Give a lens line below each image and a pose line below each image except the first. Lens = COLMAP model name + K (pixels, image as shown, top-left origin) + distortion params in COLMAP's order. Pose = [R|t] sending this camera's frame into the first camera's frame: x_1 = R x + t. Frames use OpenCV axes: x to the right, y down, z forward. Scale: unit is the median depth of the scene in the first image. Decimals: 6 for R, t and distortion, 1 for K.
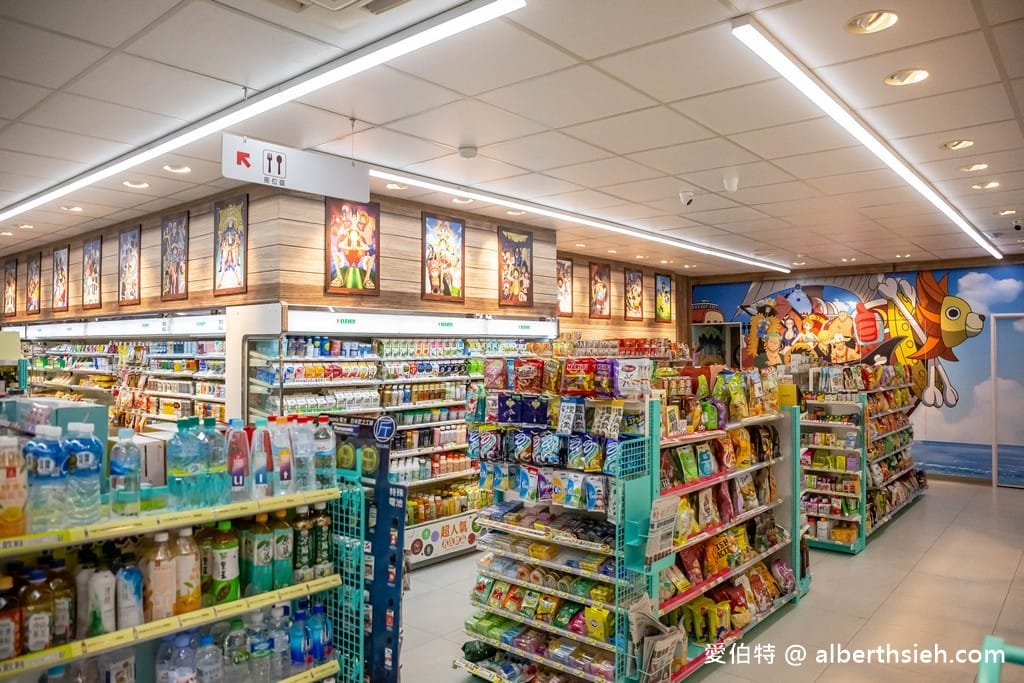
lens RADIAL K [[694.4, 0, 514.5], [0, 694.4, 341.1], [0, 0, 1]] dist [-0.022440, -0.011479]
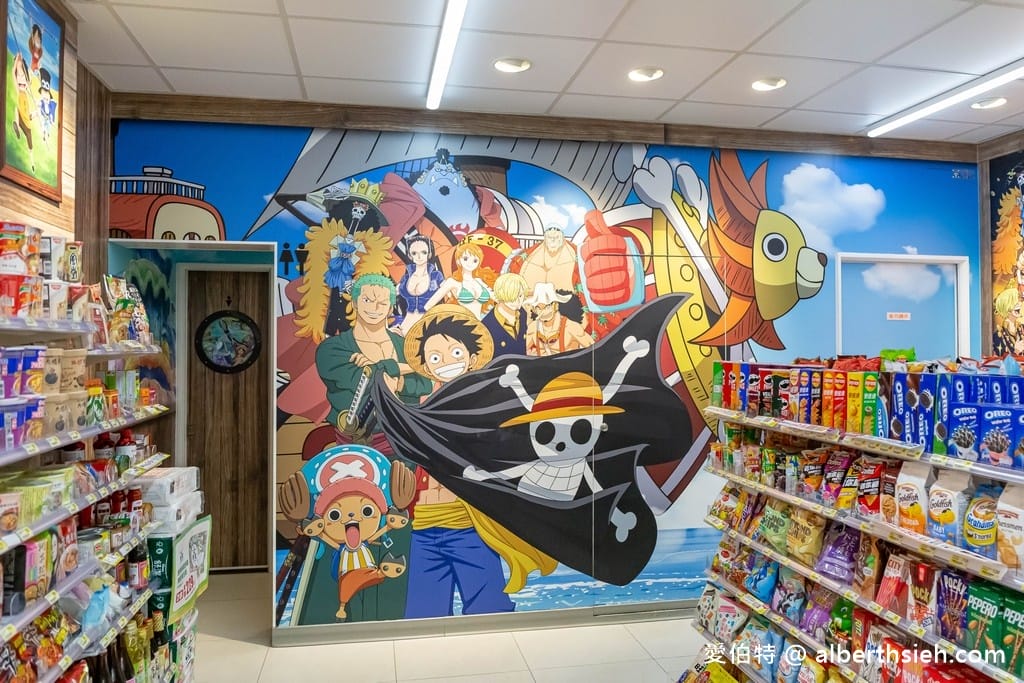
lens RADIAL K [[694.4, 0, 503.8], [0, 694.4, 339.7], [0, 0, 1]] dist [-0.022440, -0.011479]
pose [[0.612829, 0.008162, 0.790174, 0.133028], [-0.010744, 0.999940, -0.001997, 0.022310], [-0.790143, -0.007266, 0.612880, 0.747324]]
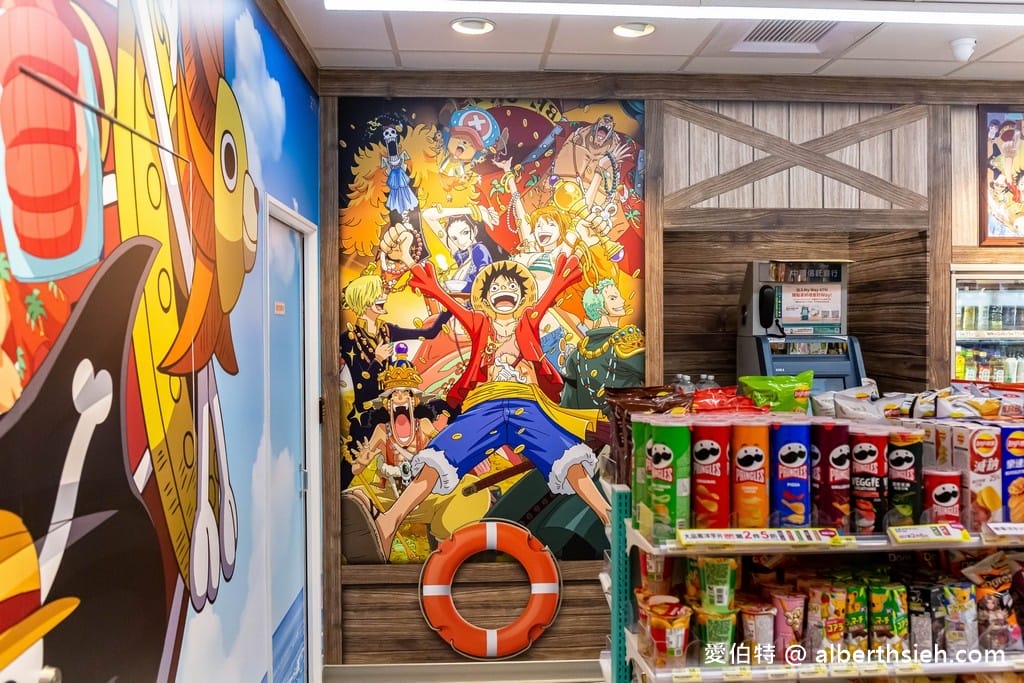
lens RADIAL K [[836.3, 0, 524.9], [0, 836.3, 342.3], [0, 0, 1]] dist [-0.030215, -0.016454]
pose [[-0.701063, -0.008996, 0.713042, 0.328981], [-0.003139, 0.999950, 0.009530, 0.013761], [-0.713092, 0.004443, -0.701056, 0.981470]]
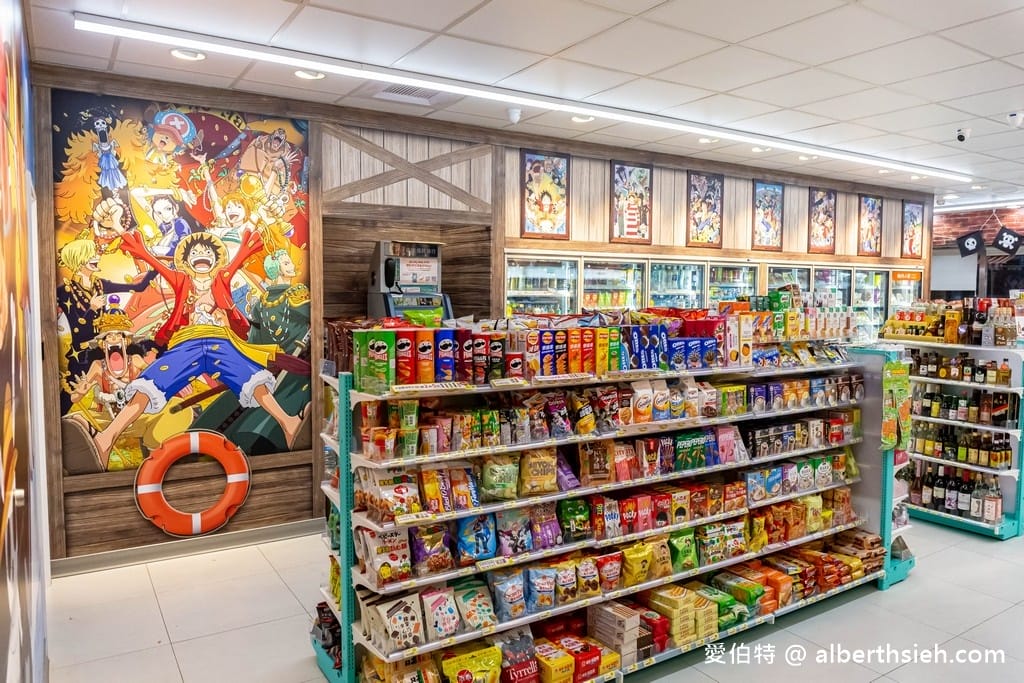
lens RADIAL K [[694.4, 0, 510.0], [0, 694.4, 342.1], [0, 0, 1]] dist [-0.022440, -0.011479]
pose [[-0.957337, -0.025390, 0.287857, 0.310744], [-0.008812, 0.998234, 0.058742, 0.019805], [-0.288840, 0.053699, -0.955870, 1.067587]]
